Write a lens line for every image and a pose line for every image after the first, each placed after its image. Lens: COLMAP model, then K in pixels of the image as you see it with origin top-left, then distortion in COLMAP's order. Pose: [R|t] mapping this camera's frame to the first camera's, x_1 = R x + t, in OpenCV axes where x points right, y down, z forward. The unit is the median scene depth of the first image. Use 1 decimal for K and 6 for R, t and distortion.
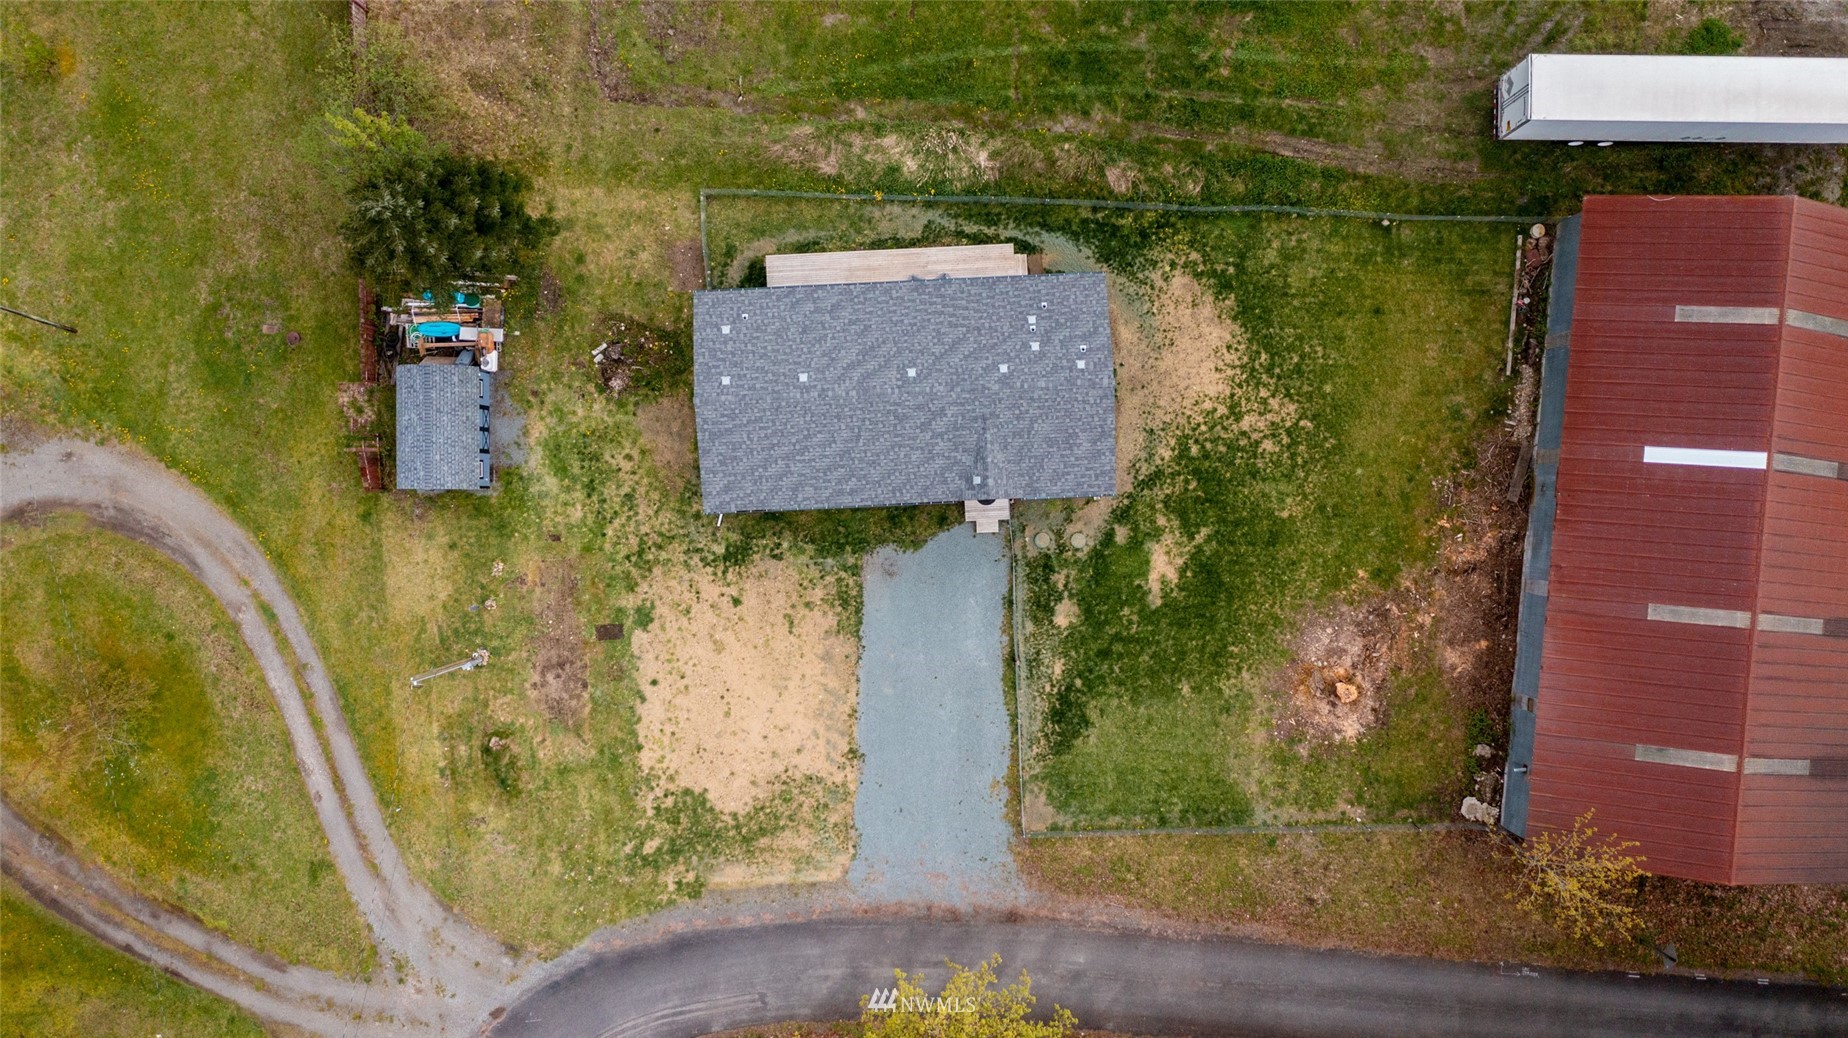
lens RADIAL K [[1477.8, 0, 927.2], [0, 1477.8, 509.1], [0, 0, 1]] dist [-0.009047, -0.002300]
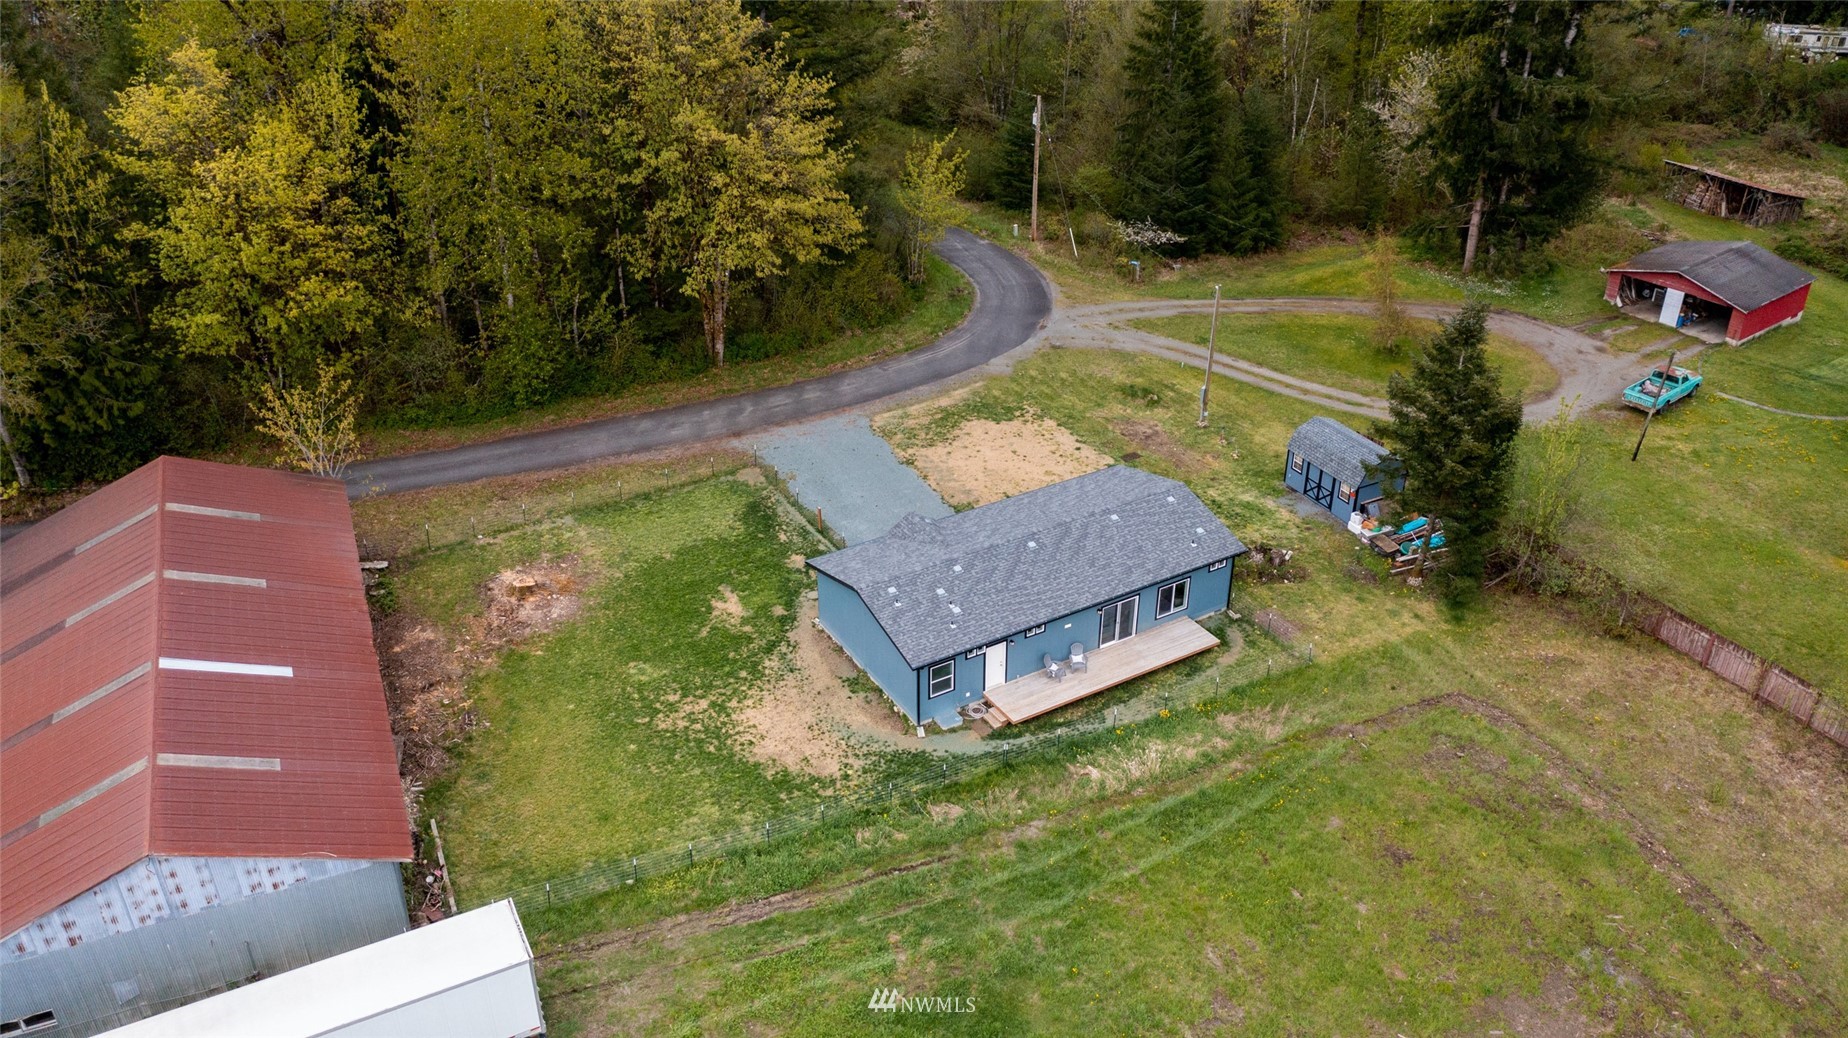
lens RADIAL K [[1477.8, 0, 927.2], [0, 1477.8, 509.1], [0, 0, 1]] dist [-0.009047, -0.002300]
pose [[-0.880212, 0.237422, -0.410922, 0.448245], [-0.474571, -0.445724, 0.759021, -0.786387], [-0.002950, 0.863111, 0.505005, 0.417222]]
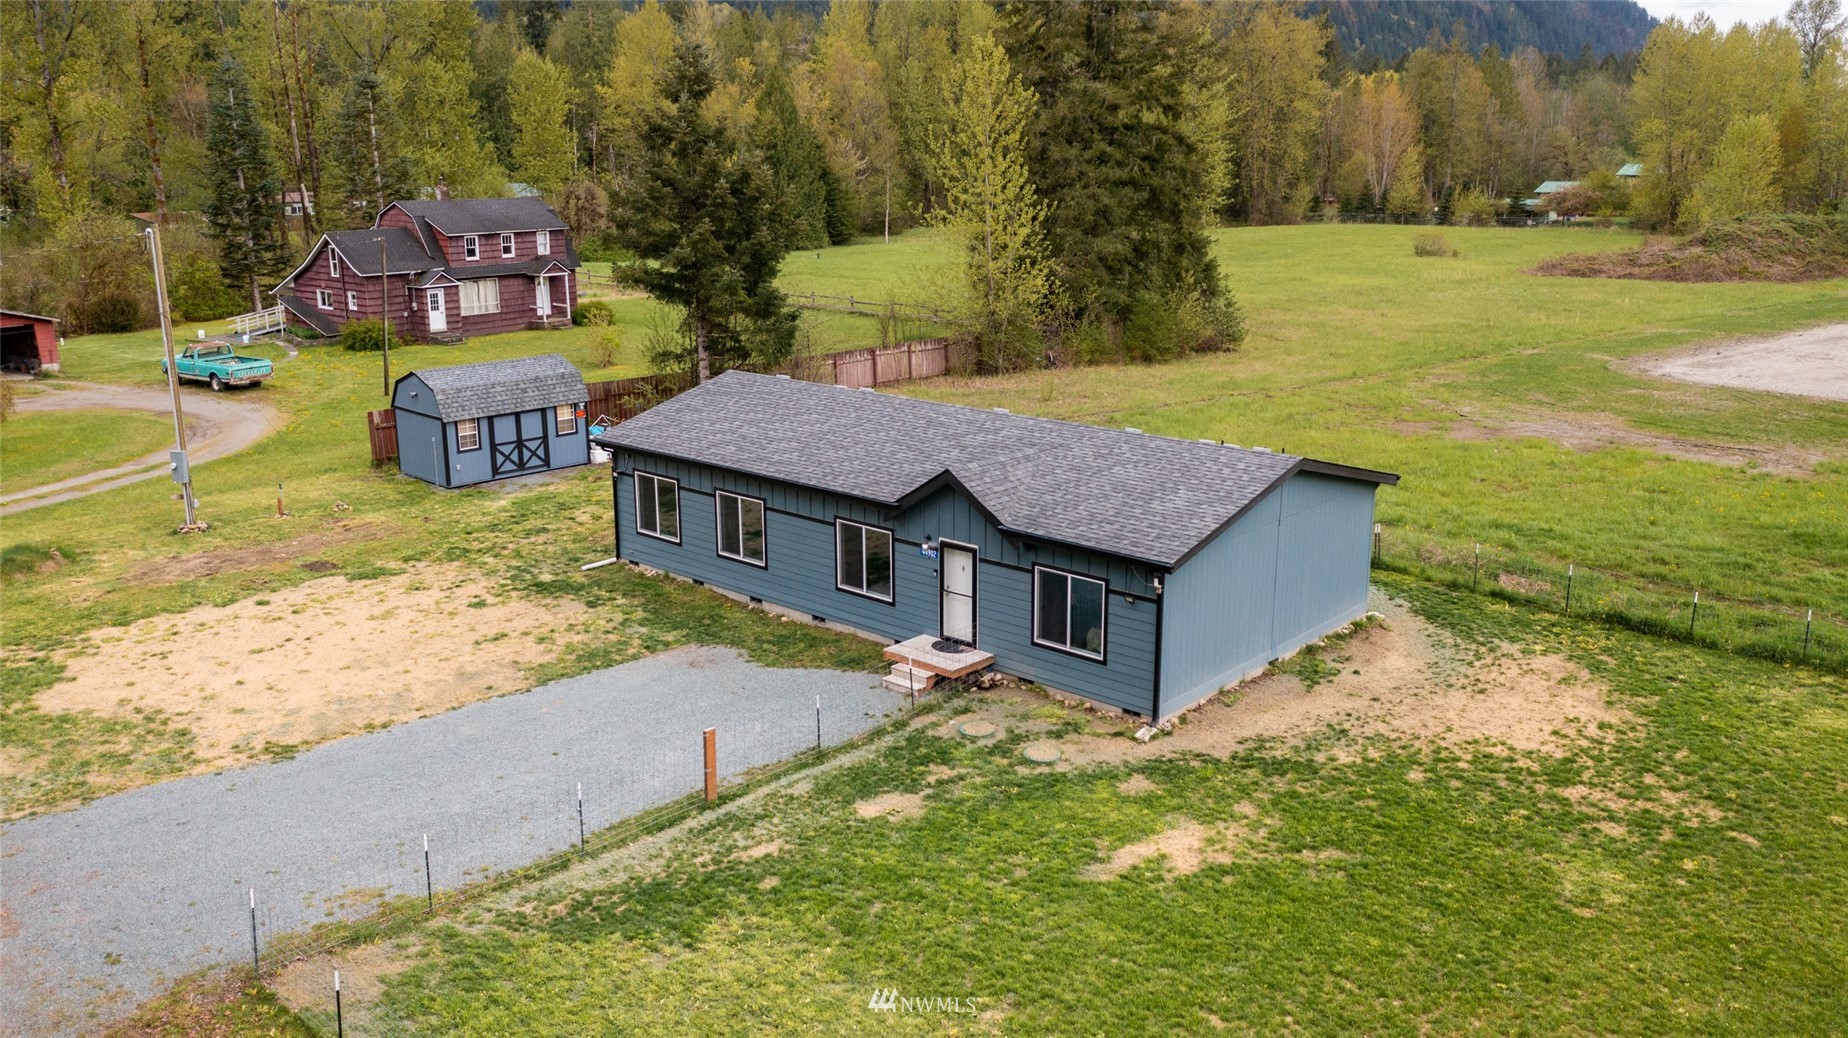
lens RADIAL K [[1477.8, 0, 927.2], [0, 1477.8, 509.1], [0, 0, 1]] dist [-0.009047, -0.002300]
pose [[0.712419, 0.168626, -0.681194, 0.344582], [-0.701753, 0.169156, -0.692047, 0.312347], [-0.001469, 0.971057, 0.238843, 0.838352]]
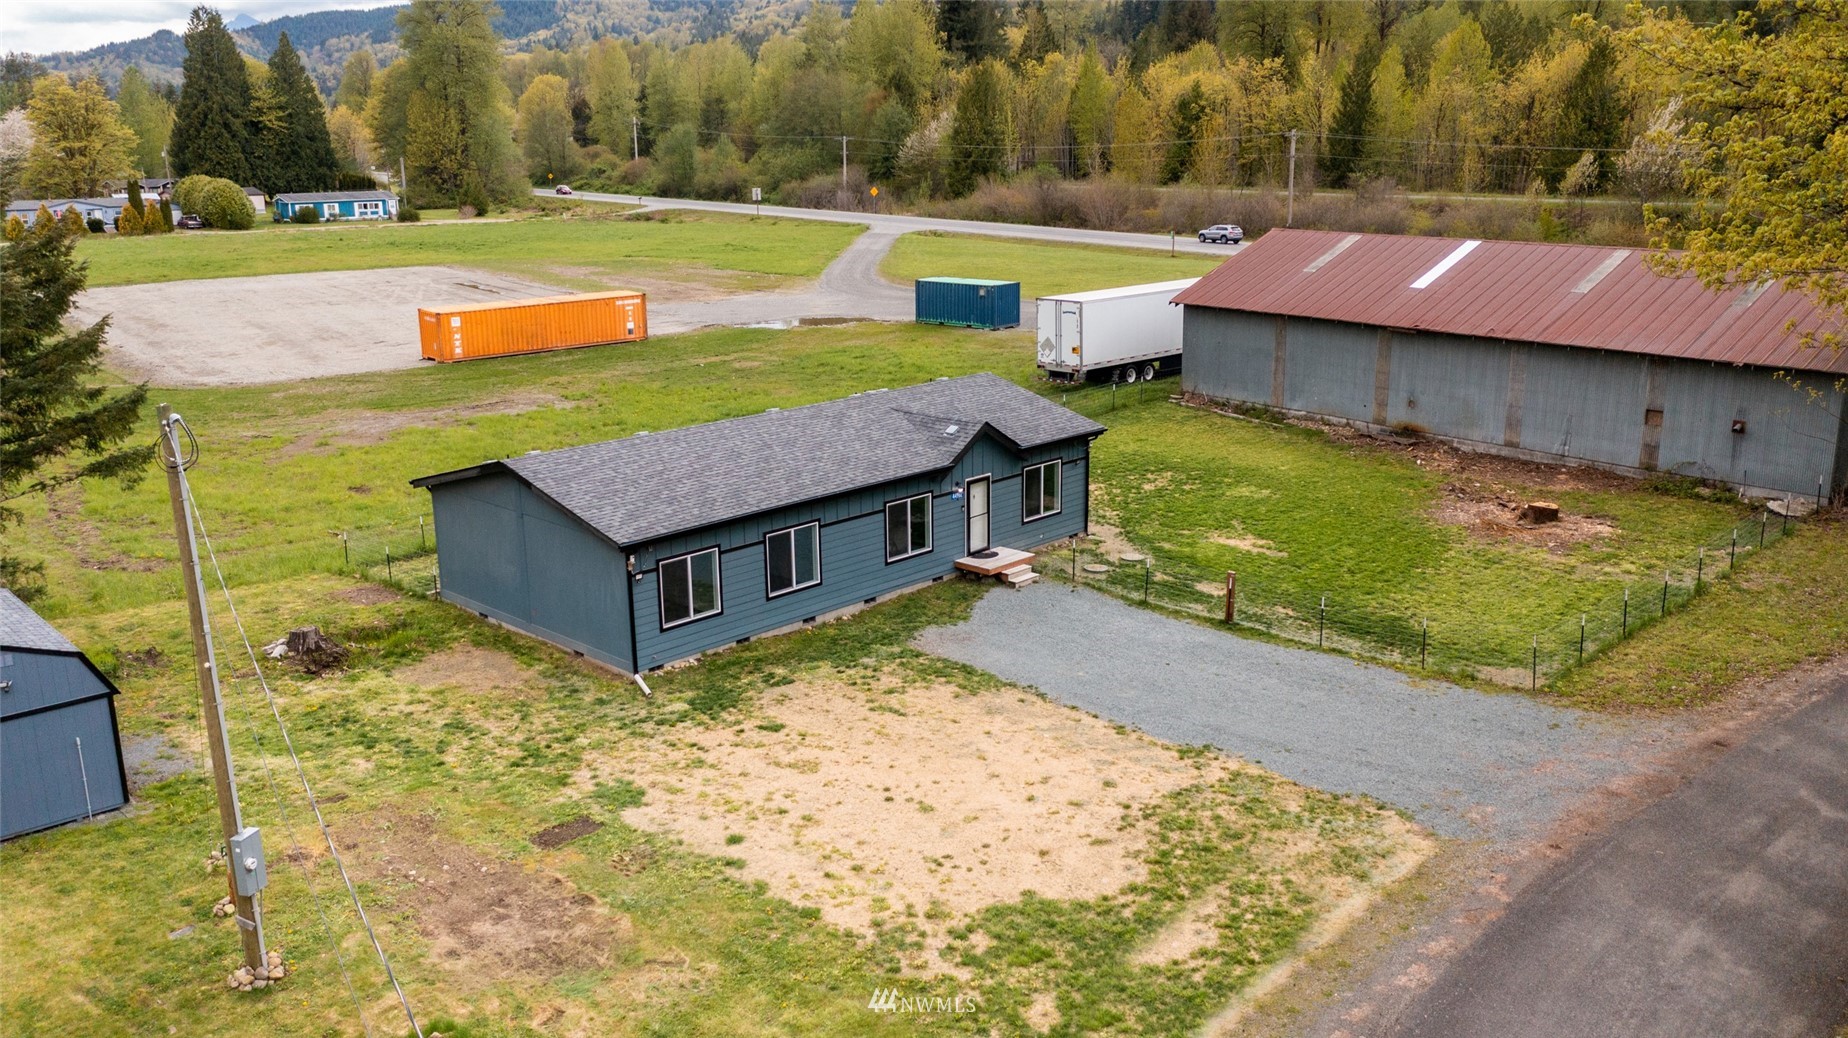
lens RADIAL K [[1468.2, 0, 917.1], [0, 1468.2, 518.7], [0, 0, 1]] dist [-0.013310, -0.002324]
pose [[0.726824, -0.182830, 0.662042, -0.390476], [0.686596, 0.168627, -0.707213, 0.409932], [0.017662, 0.968575, 0.248092, 0.822118]]
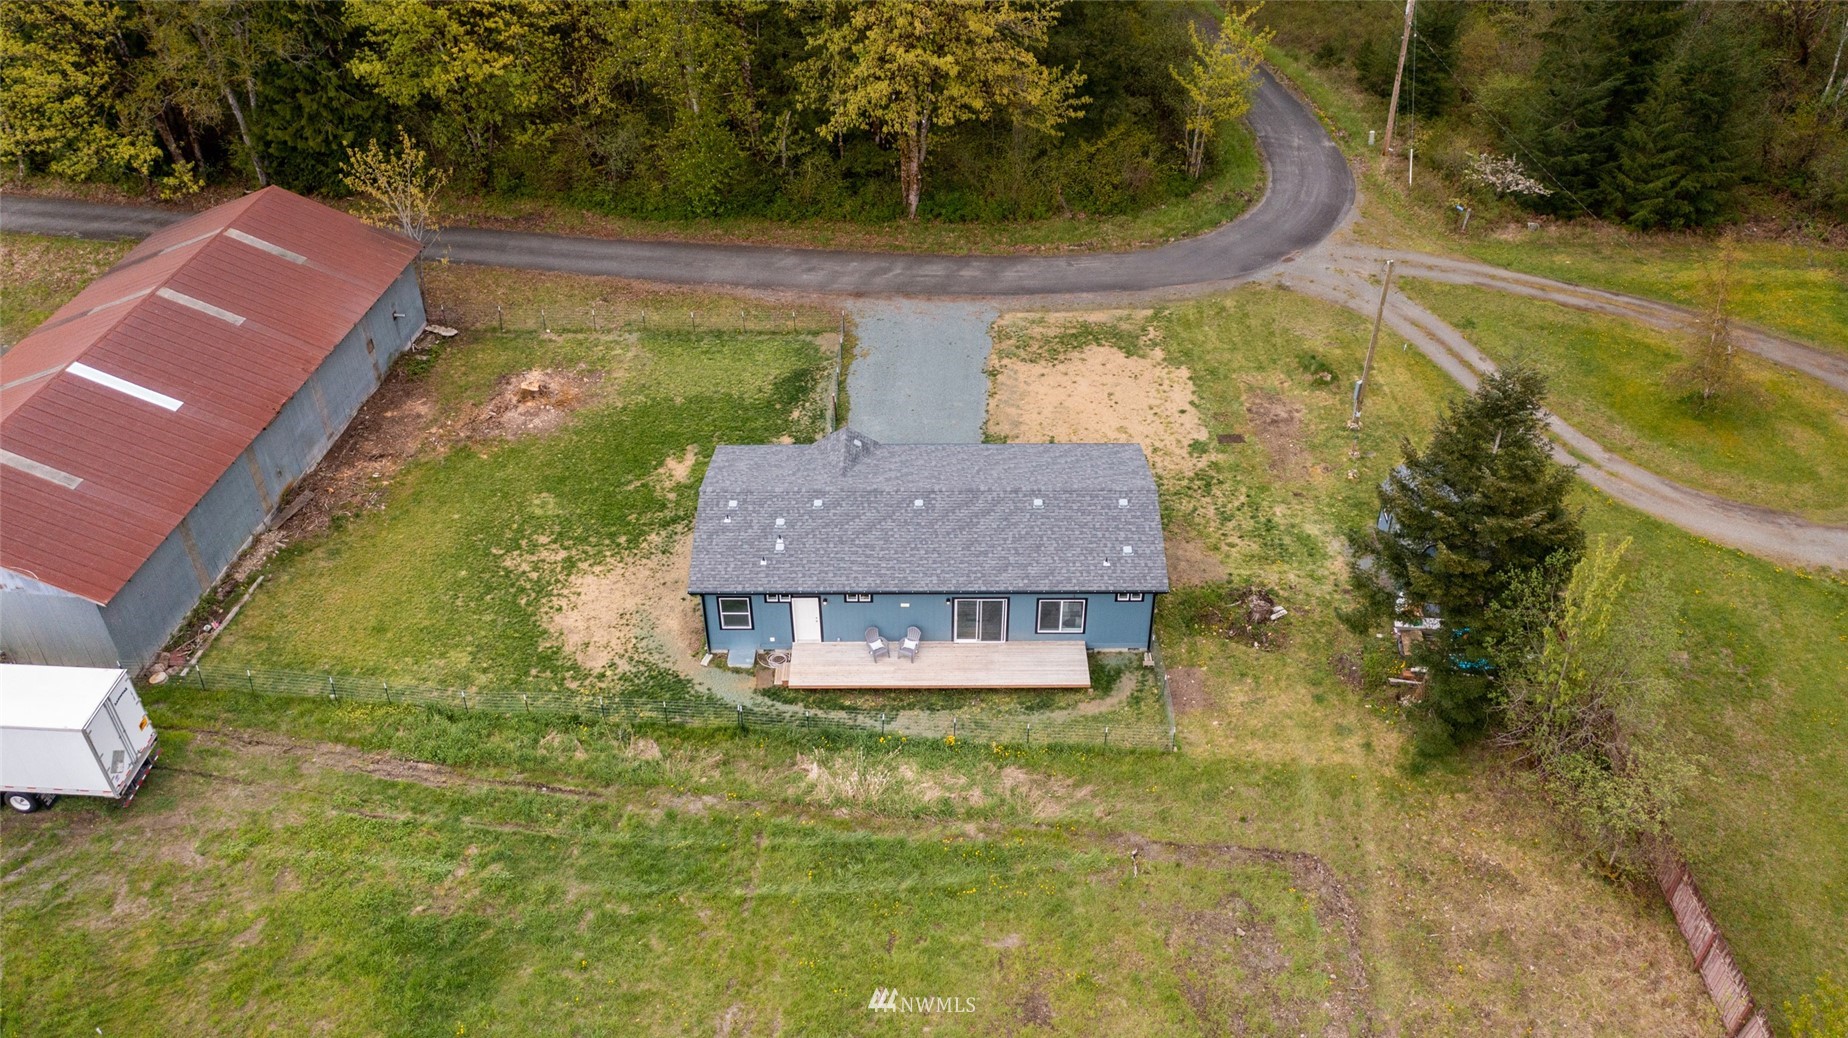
lens RADIAL K [[1479.4, 0, 924.0], [0, 1479.4, 519.0], [0, 0, 1]] dist [-0.006444, -0.002849]
pose [[-0.998687, -0.025384, 0.044486, -0.050875], [0.050722, -0.610776, 0.790177, -0.762761], [0.007113, 0.791397, 0.611262, 0.420135]]
